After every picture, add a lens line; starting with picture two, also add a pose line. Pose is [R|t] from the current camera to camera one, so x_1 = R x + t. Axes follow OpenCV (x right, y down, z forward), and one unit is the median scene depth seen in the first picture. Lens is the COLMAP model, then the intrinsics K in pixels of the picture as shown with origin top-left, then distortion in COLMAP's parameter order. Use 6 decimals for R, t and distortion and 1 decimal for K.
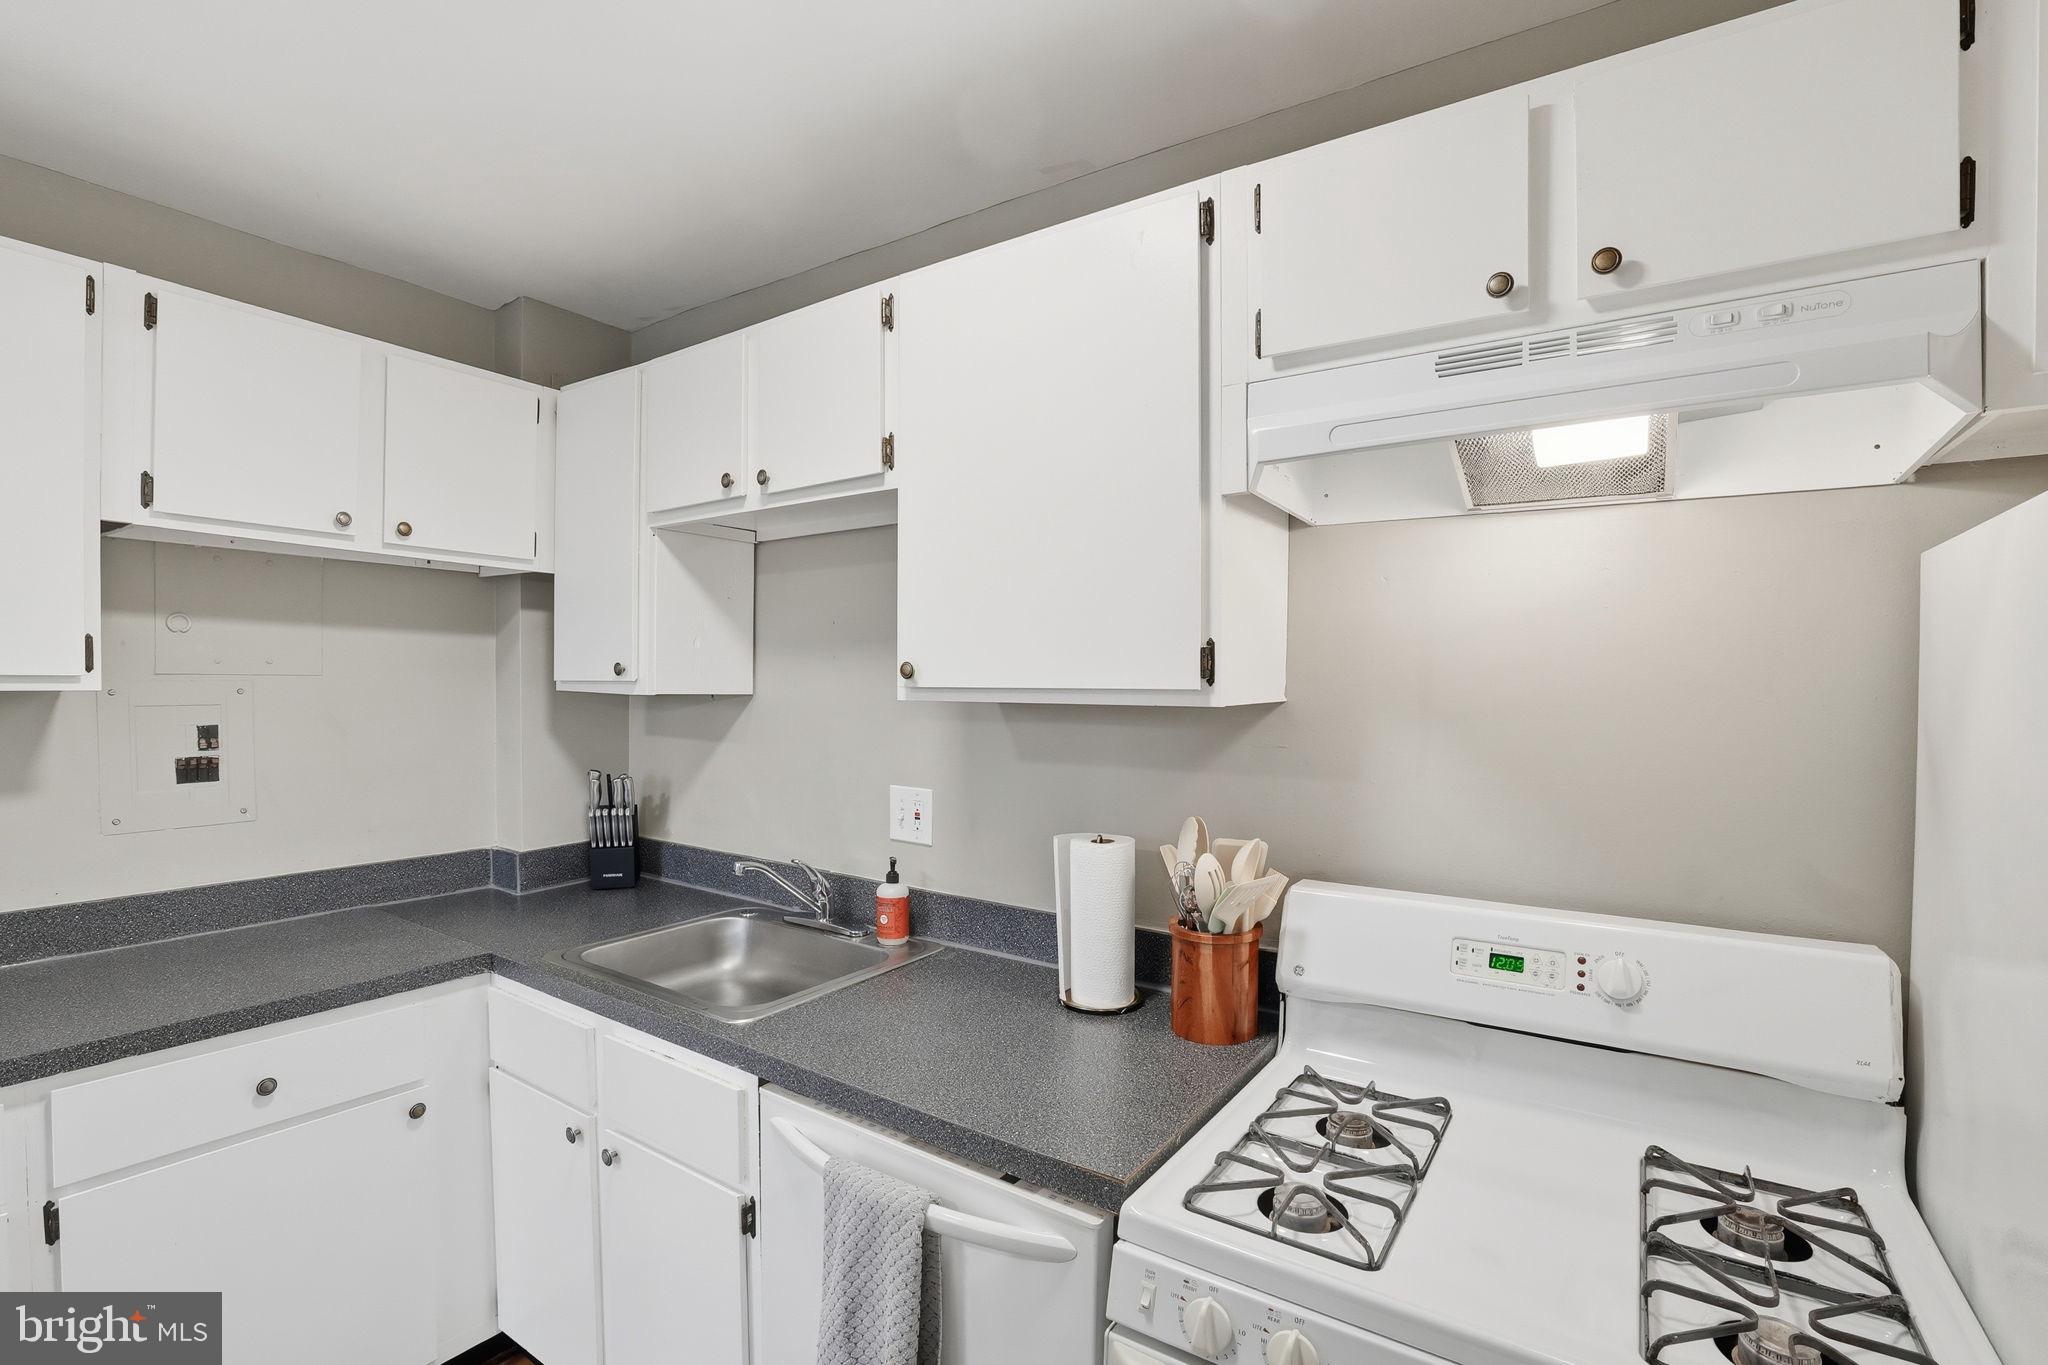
lens RADIAL K [[909.7, 0, 1027.6], [0, 909.7, 681.4], [0, 0, 1]] dist [-0.025856, 0.004188]
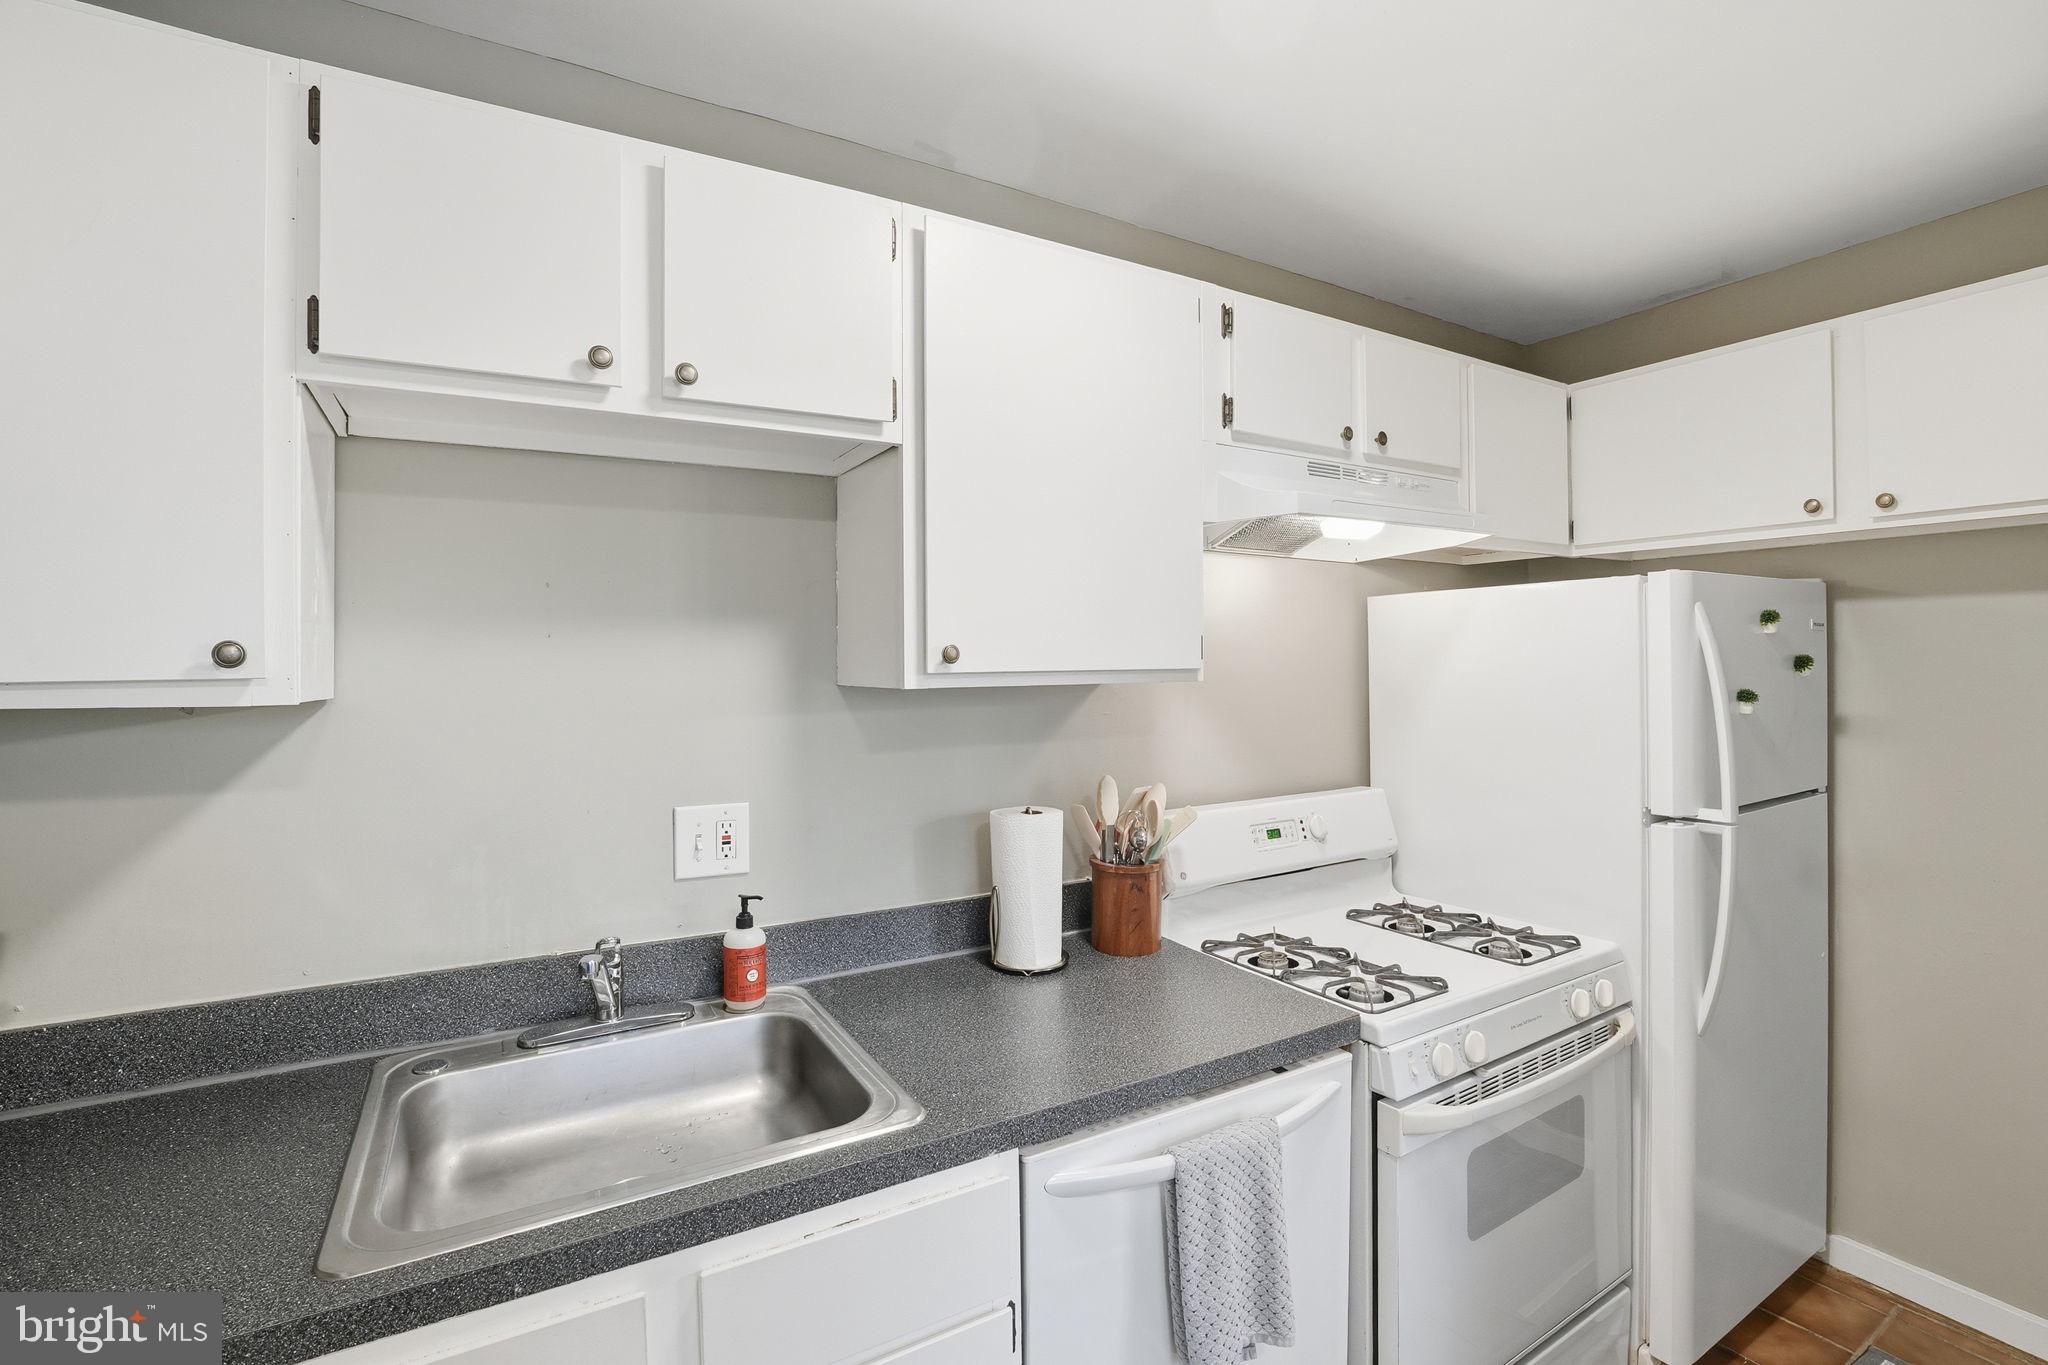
lens RADIAL K [[909.7, 0, 999.8], [0, 909.7, 652.6], [0, 0, 1]] dist [-0.025856, 0.004188]
pose [[0.438528, 0.006573, 0.898693, -1.054999], [0.011162, 0.999856, -0.012760, 0.000582], [-0.898648, 0.015627, 0.438392, 0.657949]]
